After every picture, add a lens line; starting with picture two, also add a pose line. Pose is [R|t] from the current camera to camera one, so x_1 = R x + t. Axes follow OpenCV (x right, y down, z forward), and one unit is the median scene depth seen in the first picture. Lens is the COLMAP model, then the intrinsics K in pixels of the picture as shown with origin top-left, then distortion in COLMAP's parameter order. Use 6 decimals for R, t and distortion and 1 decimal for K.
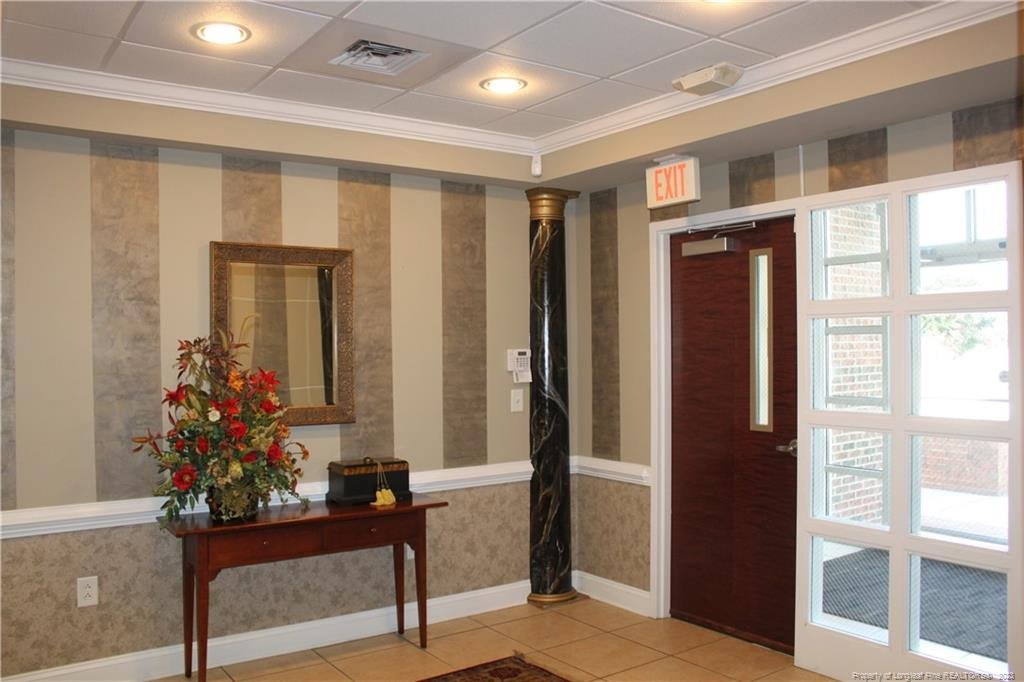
lens RADIAL K [[847.7, 0, 512.0], [0, 847.7, 341.0], [0, 0, 1]] dist [-0.172447, 0.158583]
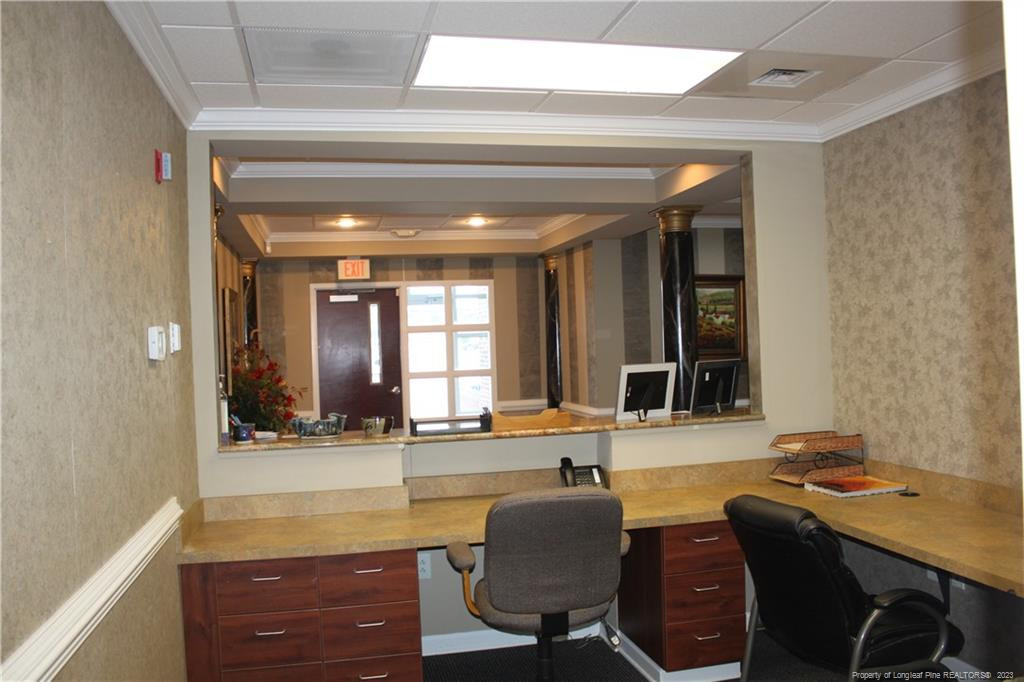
lens RADIAL K [[847.7, 0, 512.0], [0, 847.7, 341.0], [0, 0, 1]] dist [-0.172447, 0.158583]
pose [[0.382808, -0.001197, 0.923827, -1.677160], [0.024213, 0.999669, -0.008738, 0.022524], [-0.923511, 0.025714, 0.382710, -0.186106]]
